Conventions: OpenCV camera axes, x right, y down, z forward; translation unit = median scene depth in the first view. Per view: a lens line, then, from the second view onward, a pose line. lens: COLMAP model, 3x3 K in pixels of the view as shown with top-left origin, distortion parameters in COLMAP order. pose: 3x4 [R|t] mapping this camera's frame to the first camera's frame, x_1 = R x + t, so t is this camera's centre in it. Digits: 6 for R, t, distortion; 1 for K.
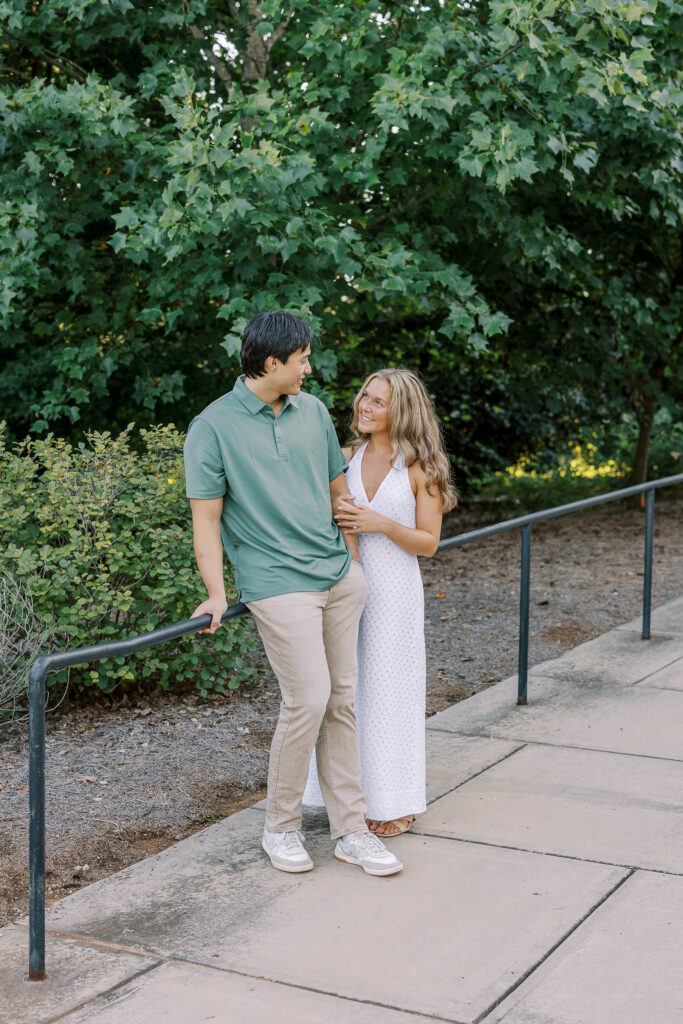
lens RADIAL K [[1474.3, 0, 341.5], [0, 1474.3, 447.0], [0, 0, 1]] dist [0.031369, -0.042153]
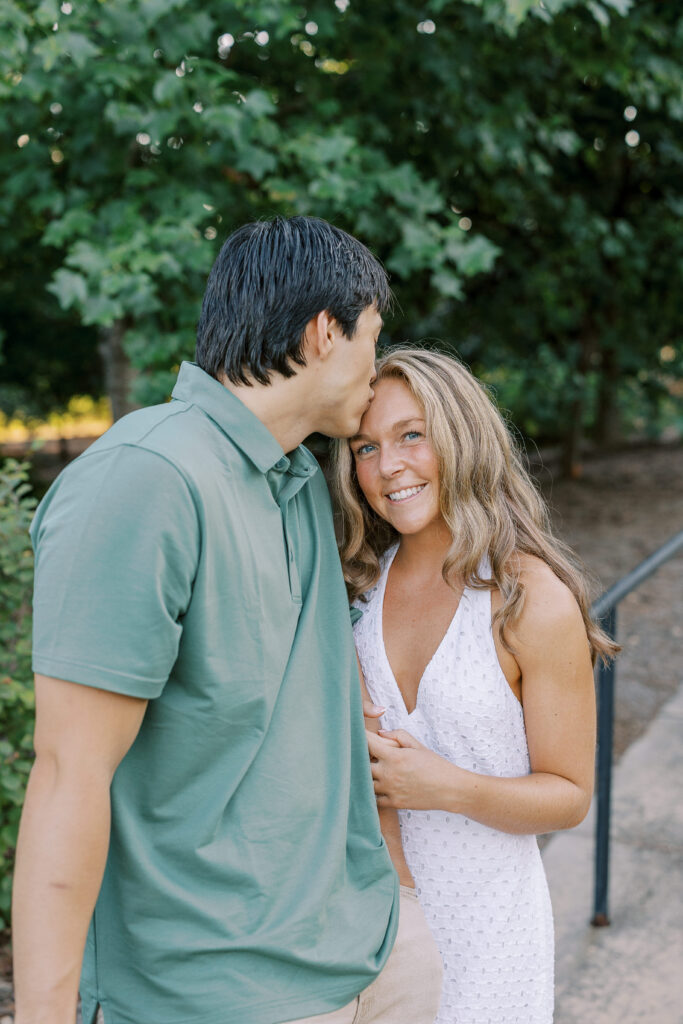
lens RADIAL K [[1474.3, 0, 341.5], [0, 1474.3, 447.0], [0, 0, 1]] dist [0.031369, -0.042153]
pose [[0.994850, -0.017583, 0.099818, -0.023761], [0.013756, 0.999148, 0.038907, -0.025402], [-0.100417, -0.037333, 0.994245, 0.377202]]
